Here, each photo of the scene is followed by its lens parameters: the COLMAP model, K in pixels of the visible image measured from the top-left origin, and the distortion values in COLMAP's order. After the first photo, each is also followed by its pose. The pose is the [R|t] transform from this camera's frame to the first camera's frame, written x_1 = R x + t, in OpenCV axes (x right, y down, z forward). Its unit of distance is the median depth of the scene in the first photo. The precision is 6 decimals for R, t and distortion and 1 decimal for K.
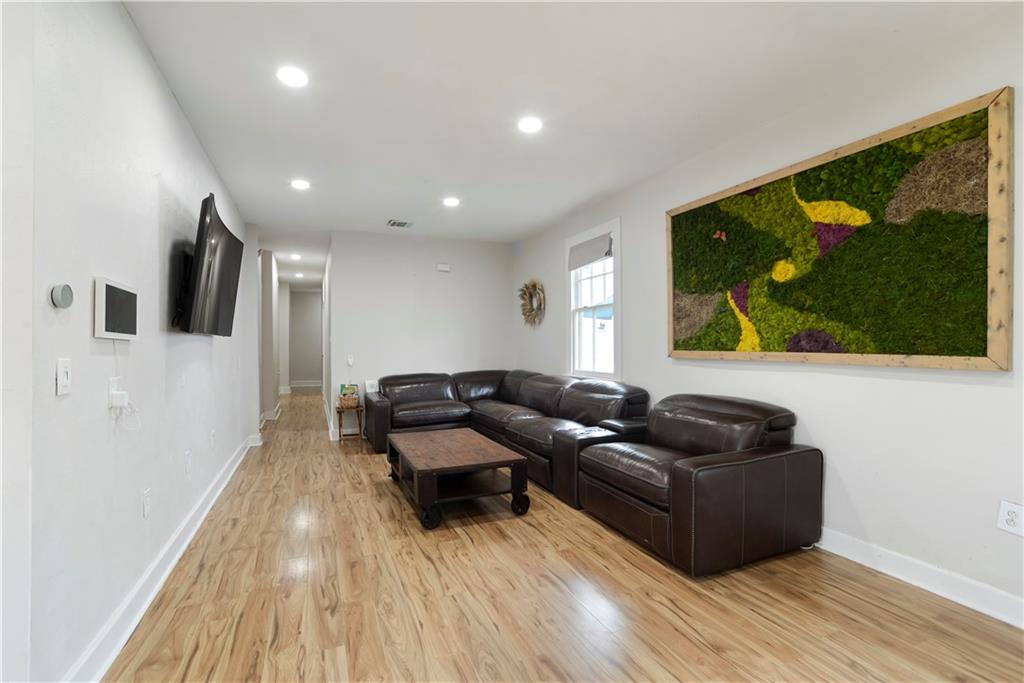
lens RADIAL K [[451.7, 0, 504.3], [0, 451.7, 342.4], [0, 0, 1]] dist [-0.073240, 0.024707]
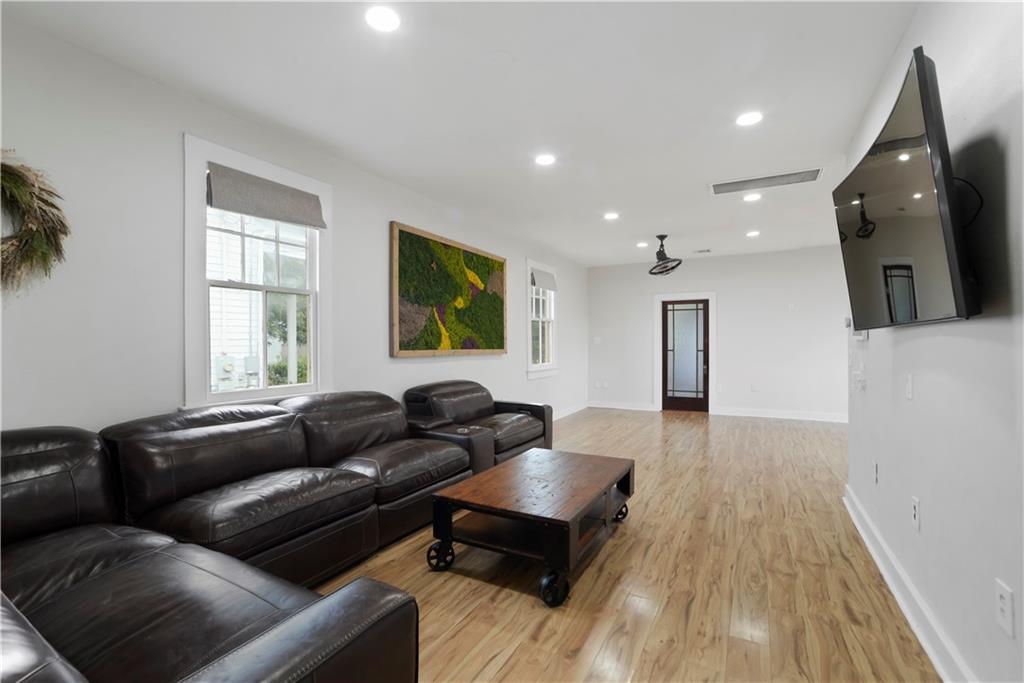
lens RADIAL K [[451.7, 0, 504.3], [0, 451.7, 342.4], [0, 0, 1]] dist [-0.073240, 0.024707]
pose [[-0.607407, 0.009386, 0.794336, -0.866322], [0.002109, 0.999946, -0.010204, 0.012798], [-0.794388, -0.004523, -0.607393, 1.914465]]
